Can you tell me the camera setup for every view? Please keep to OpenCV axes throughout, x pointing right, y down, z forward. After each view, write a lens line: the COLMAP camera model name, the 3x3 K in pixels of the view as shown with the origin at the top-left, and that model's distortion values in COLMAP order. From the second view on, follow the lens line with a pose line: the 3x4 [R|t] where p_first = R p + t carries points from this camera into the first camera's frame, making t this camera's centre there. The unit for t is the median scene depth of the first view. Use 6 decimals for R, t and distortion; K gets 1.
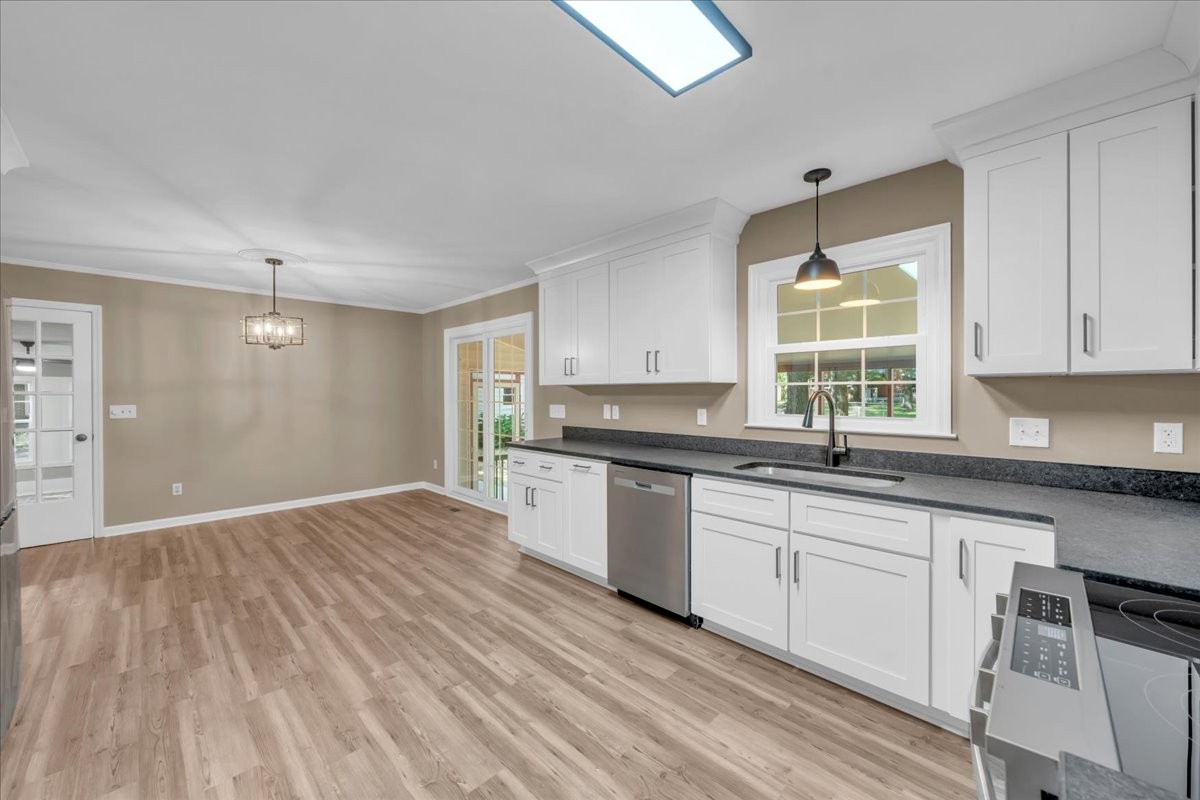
lens RADIAL K [[464.2, 0, 608.5], [0, 464.2, 397.6], [0, 0, 1]] dist [-0.002629, -0.000335]
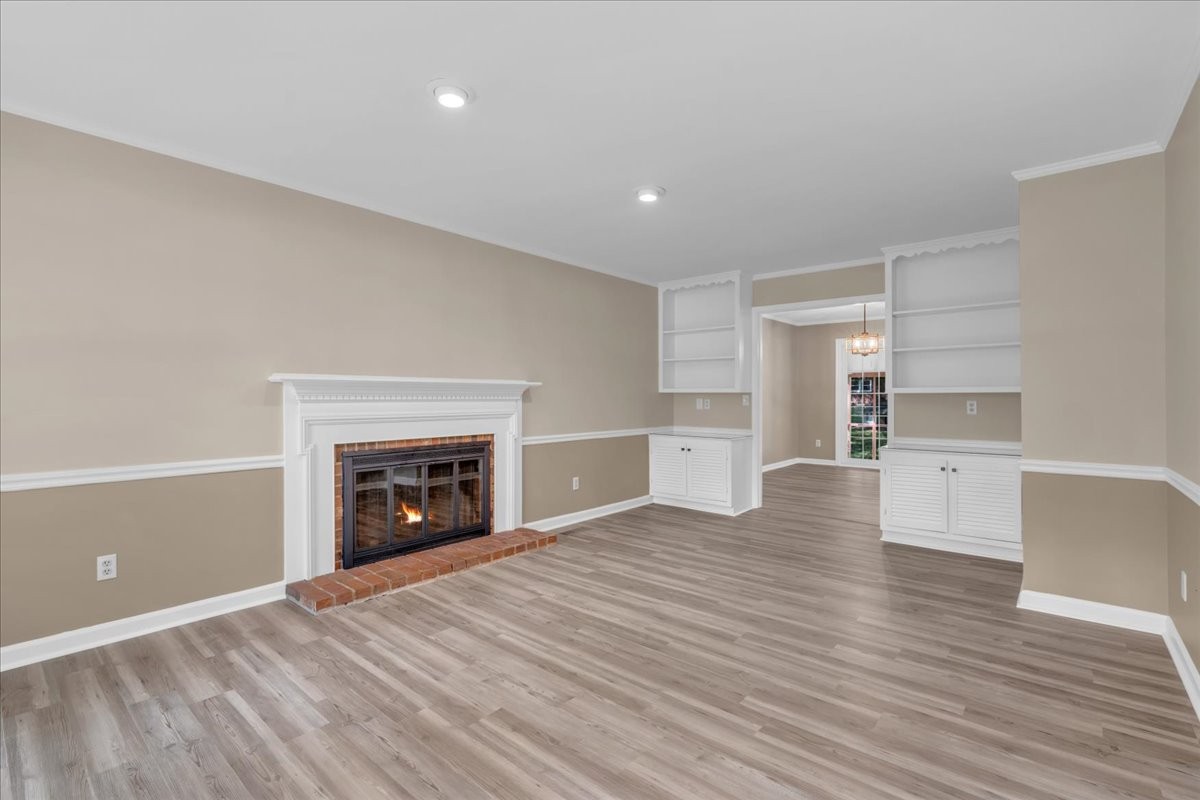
lens RADIAL K [[542.5, 0, 595.3], [0, 542.5, 404.3], [0, 0, 1]] dist [-0.003637, -0.000665]
pose [[0.995976, 0.000933, 0.089610, -0.483781], [-0.000849, 0.999999, -0.000968, 0.031662], [-0.089611, 0.000888, 0.995976, 0.405727]]
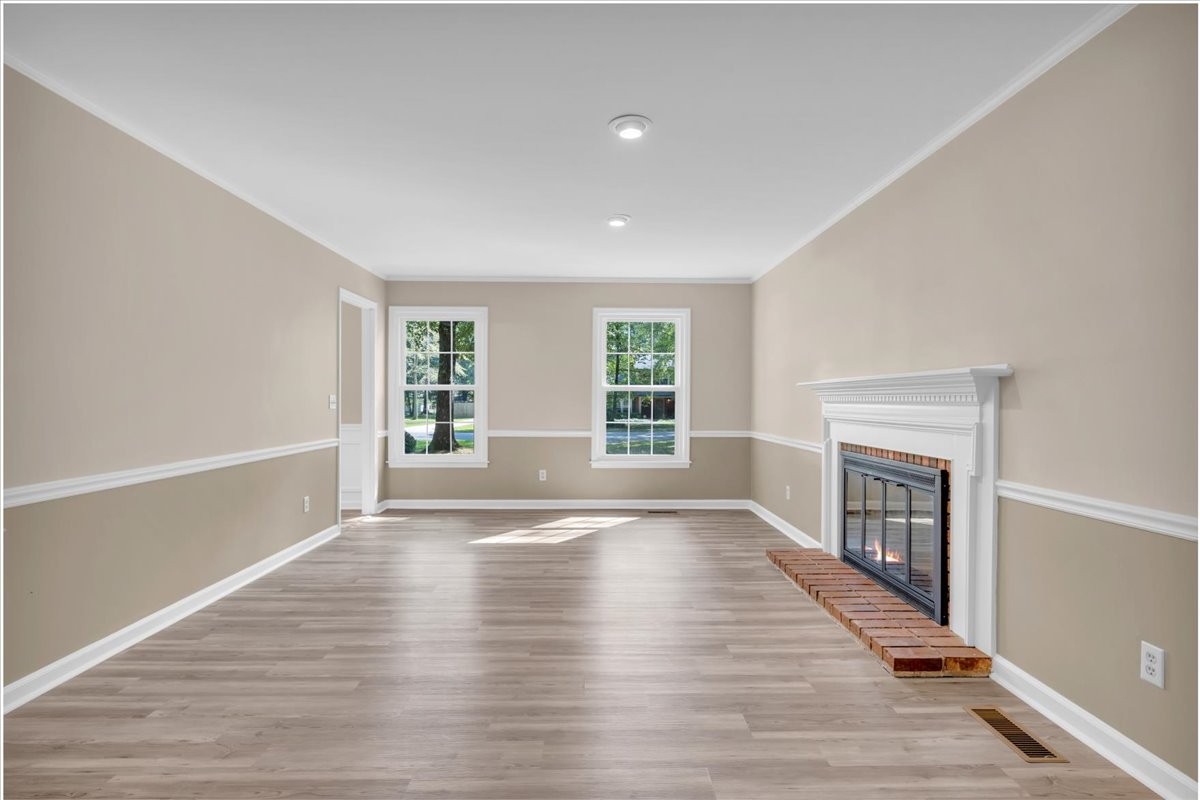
lens RADIAL K [[584.3, 0, 601.4], [0, 584.3, 399.9], [0, 0, 1]] dist [-0.004354, -0.000759]
pose [[-0.685768, -0.001141, -0.727819, -0.407634], [-0.009972, 0.999920, 0.007829, 0.030234], [0.727752, 0.012626, -0.685724, 0.549063]]
